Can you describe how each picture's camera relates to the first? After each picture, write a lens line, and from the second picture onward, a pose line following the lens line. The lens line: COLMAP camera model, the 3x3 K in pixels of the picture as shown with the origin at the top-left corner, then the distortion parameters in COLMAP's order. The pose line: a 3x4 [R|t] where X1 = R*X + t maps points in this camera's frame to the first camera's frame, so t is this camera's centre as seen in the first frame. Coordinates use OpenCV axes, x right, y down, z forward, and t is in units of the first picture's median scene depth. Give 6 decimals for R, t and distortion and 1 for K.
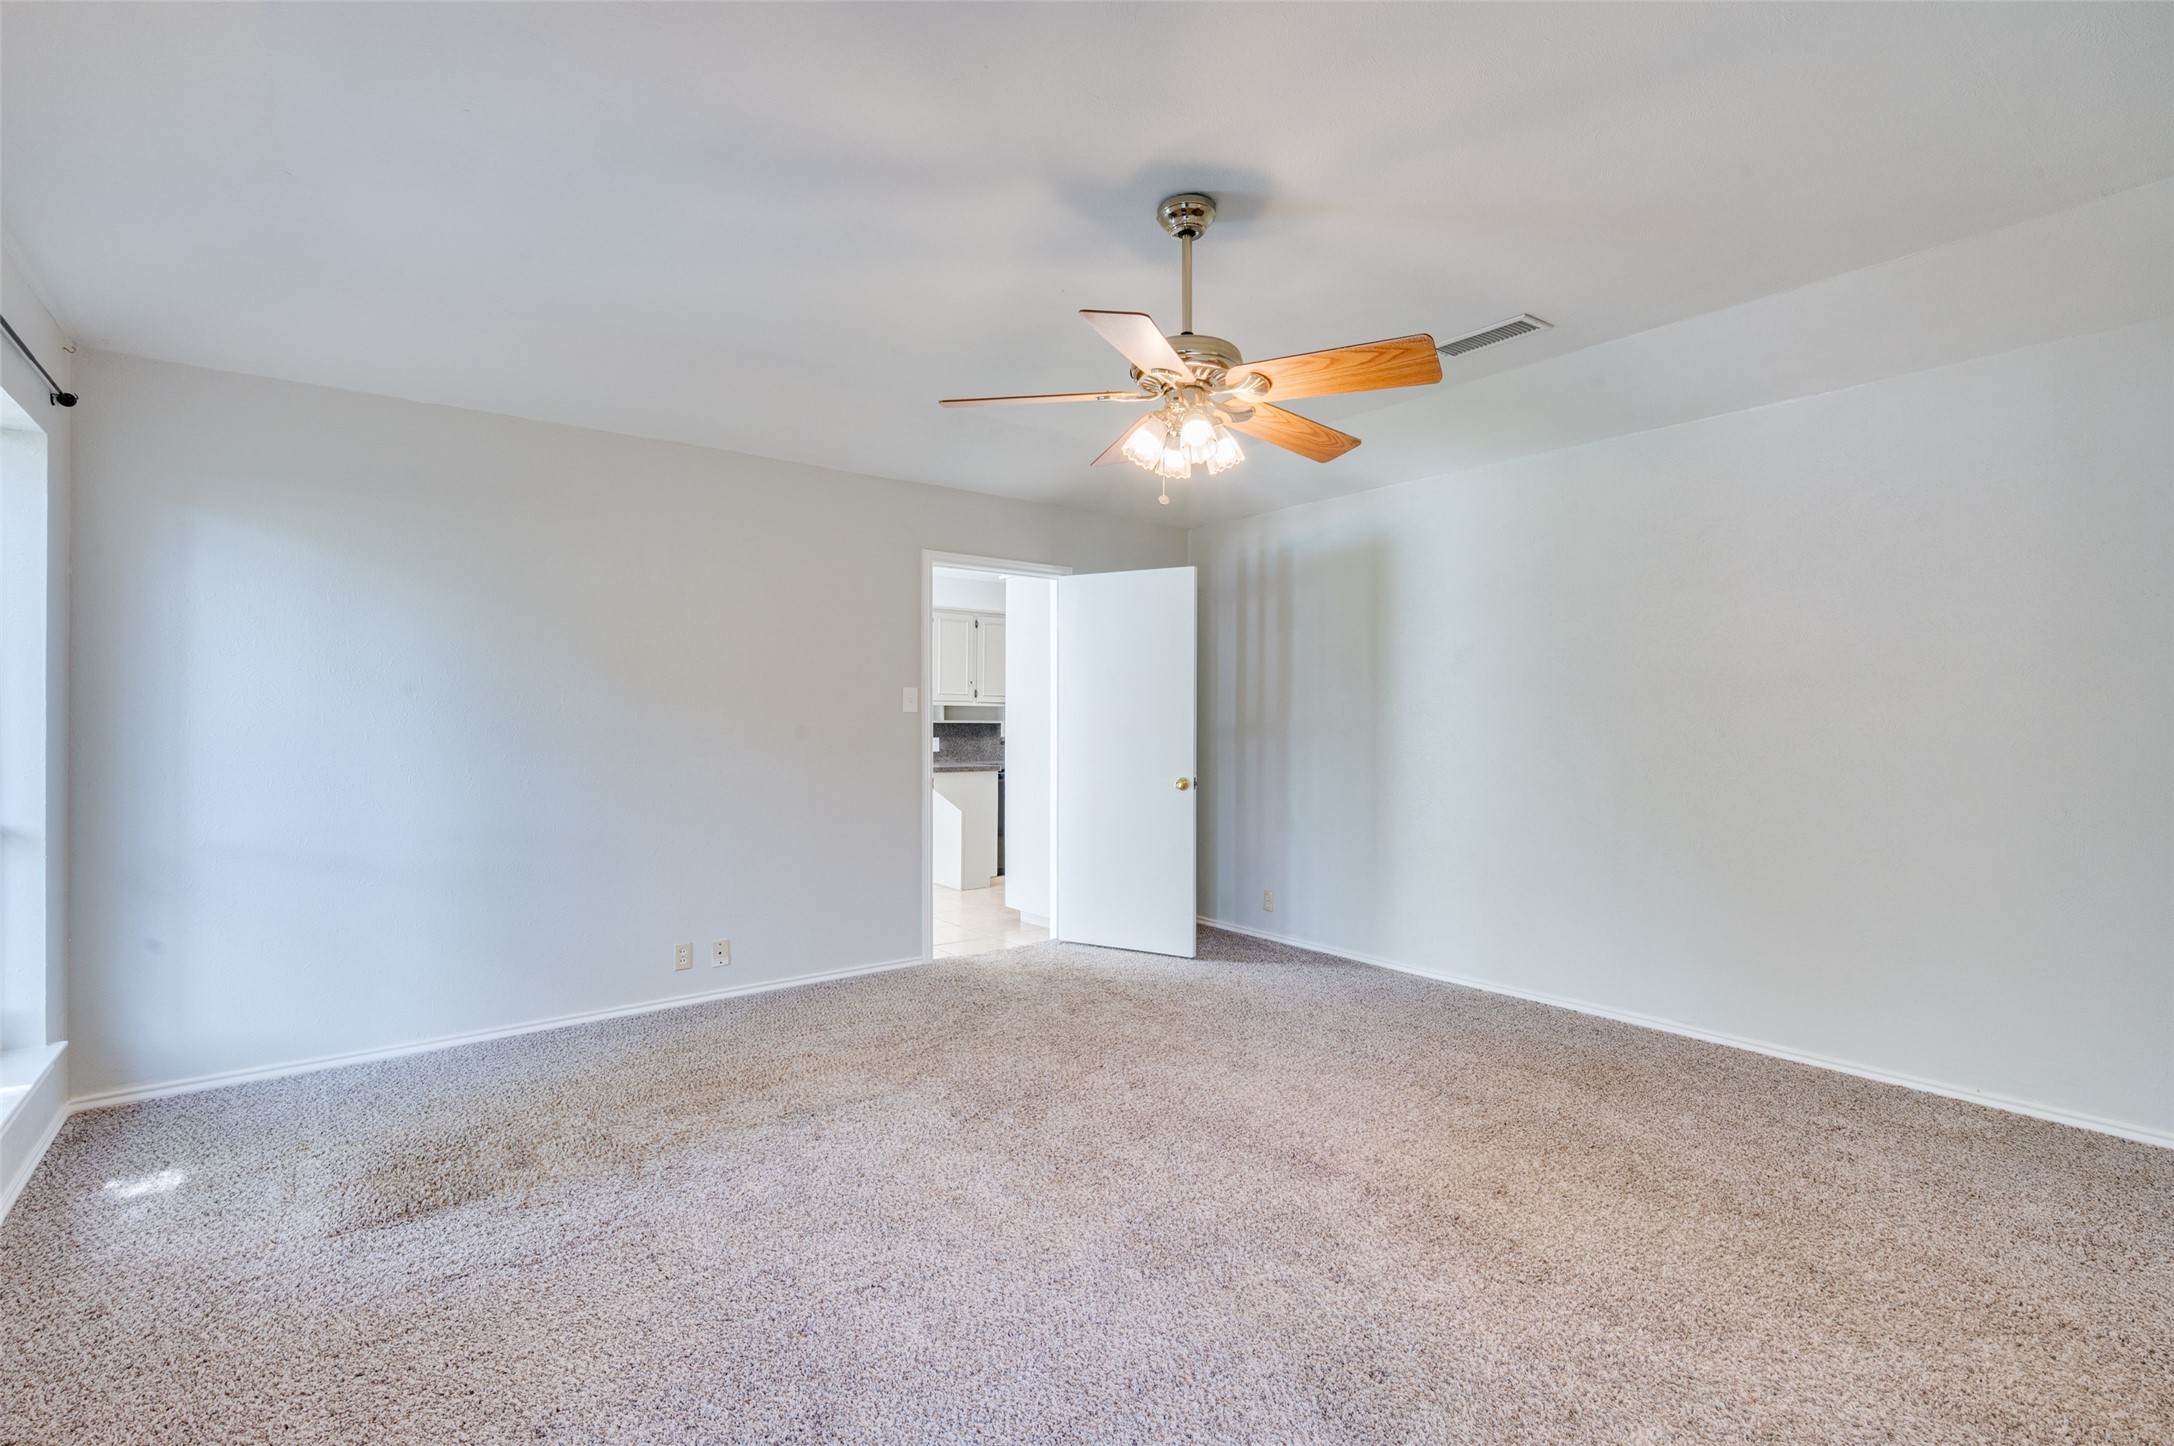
lens RADIAL K [[1001.8, 0, 1088.0], [0, 1001.8, 721.7], [0, 0, 1]] dist [0.001087, -0.001440]
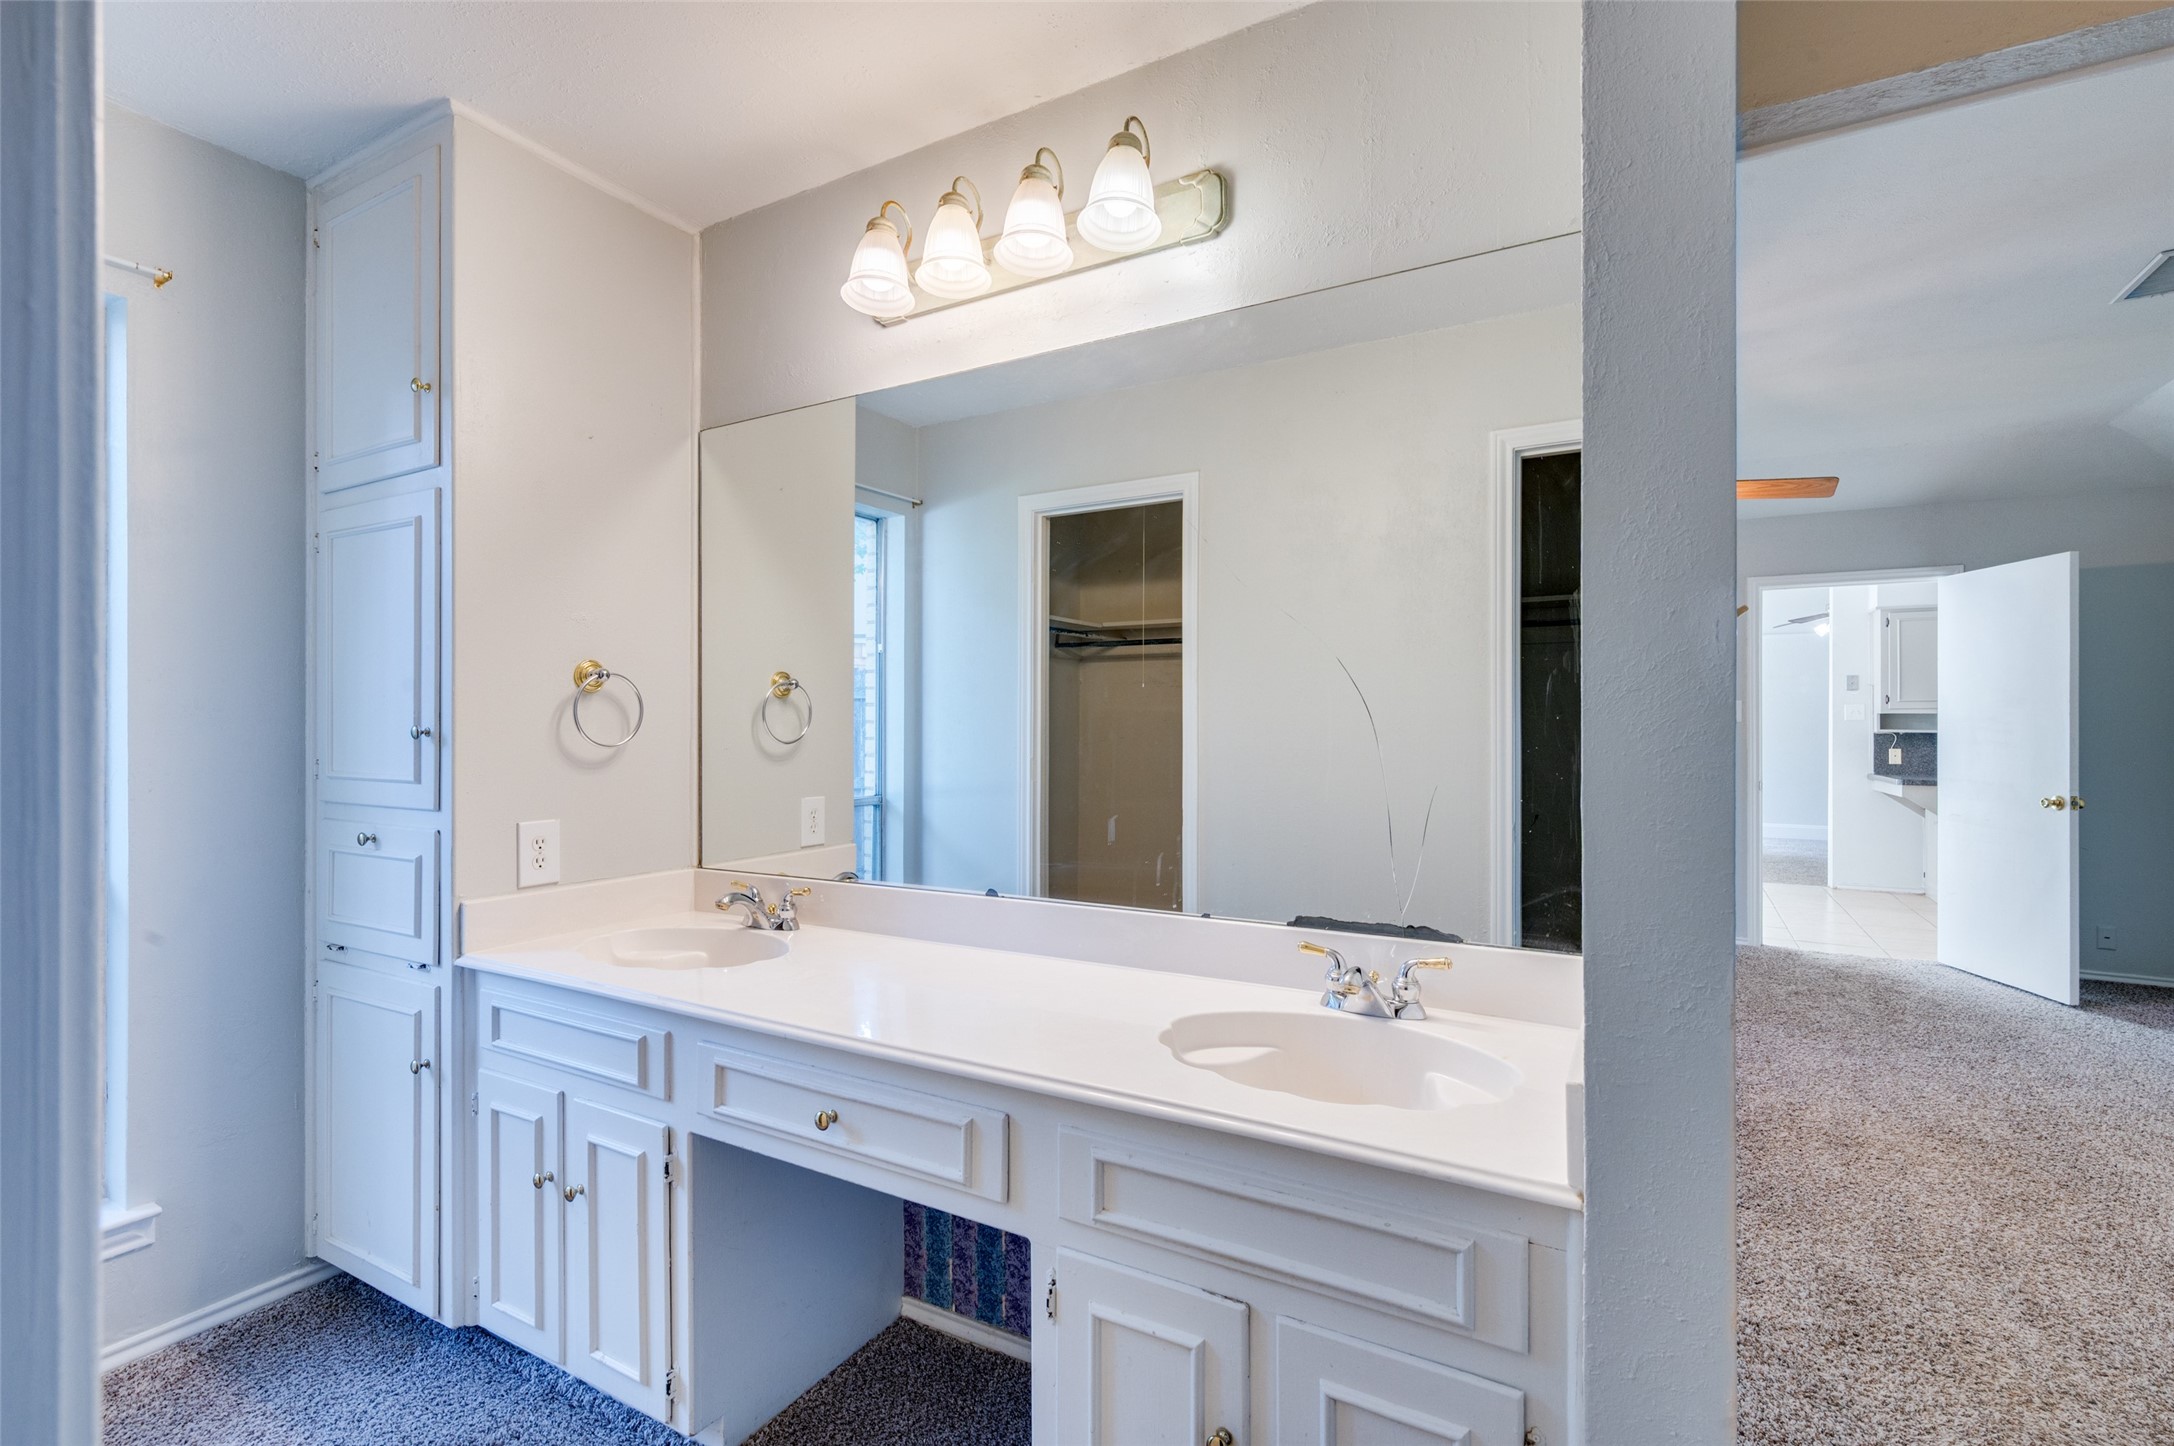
lens RADIAL K [[1001.8, 0, 1081.3], [0, 1001.8, 725.5], [0, 0, 1]] dist [0.001087, -0.001440]
pose [[0.386940, -0.001965, -0.922103, 0.569672], [-0.004365, 0.999983, -0.003963, 0.002097], [0.922095, 0.005559, 0.386924, -0.118925]]
